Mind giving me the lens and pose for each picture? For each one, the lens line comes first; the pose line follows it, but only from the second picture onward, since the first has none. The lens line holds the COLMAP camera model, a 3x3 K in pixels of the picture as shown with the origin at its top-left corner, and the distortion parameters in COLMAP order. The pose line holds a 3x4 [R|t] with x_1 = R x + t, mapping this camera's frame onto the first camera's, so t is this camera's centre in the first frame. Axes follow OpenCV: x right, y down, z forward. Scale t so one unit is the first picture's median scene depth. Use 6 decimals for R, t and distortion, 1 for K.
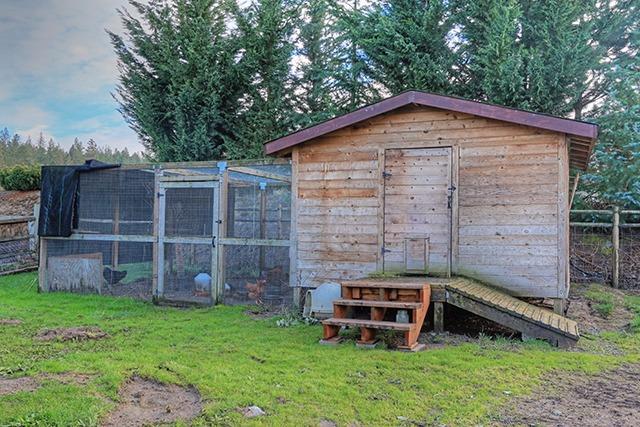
lens RADIAL K [[592.1, 0, 320.1], [0, 592.1, 212.9], [0, 0, 1]] dist [0.012029, 0.000000]
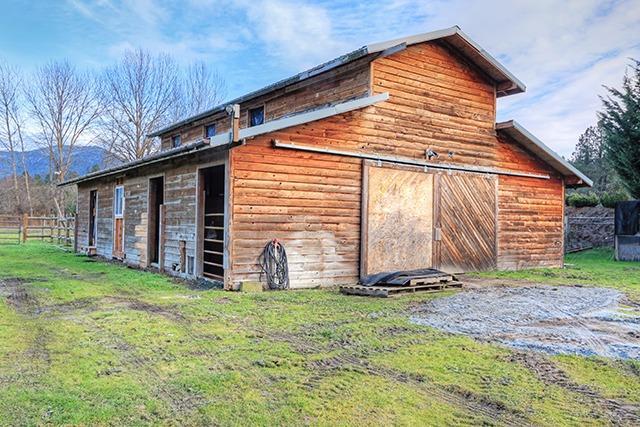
lens RADIAL K [[534.5, 0, 320.8], [0, 534.5, 212.4], [0, 0, 1]] dist [0.048376, 0.001109]
pose [[0.836015, -0.011951, -0.548577, -0.288252], [0.016810, 0.999851, 0.003837, -0.065774], [0.548450, -0.012429, 0.836091, -1.214215]]
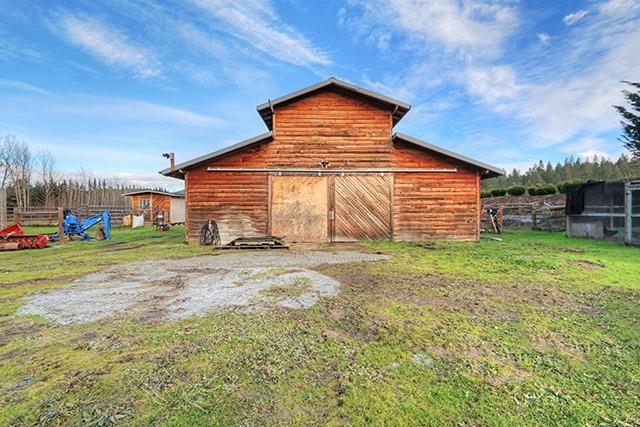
lens RADIAL K [[306.3, 0, 320.5], [0, 306.3, 216.0], [0, 0, 1]] dist [0.001114, -0.000086]
pose [[0.371693, -0.009510, -0.928307, 0.314429], [0.045612, 0.998927, 0.008029, -0.009837], [0.927234, -0.045326, 0.371728, -0.392937]]
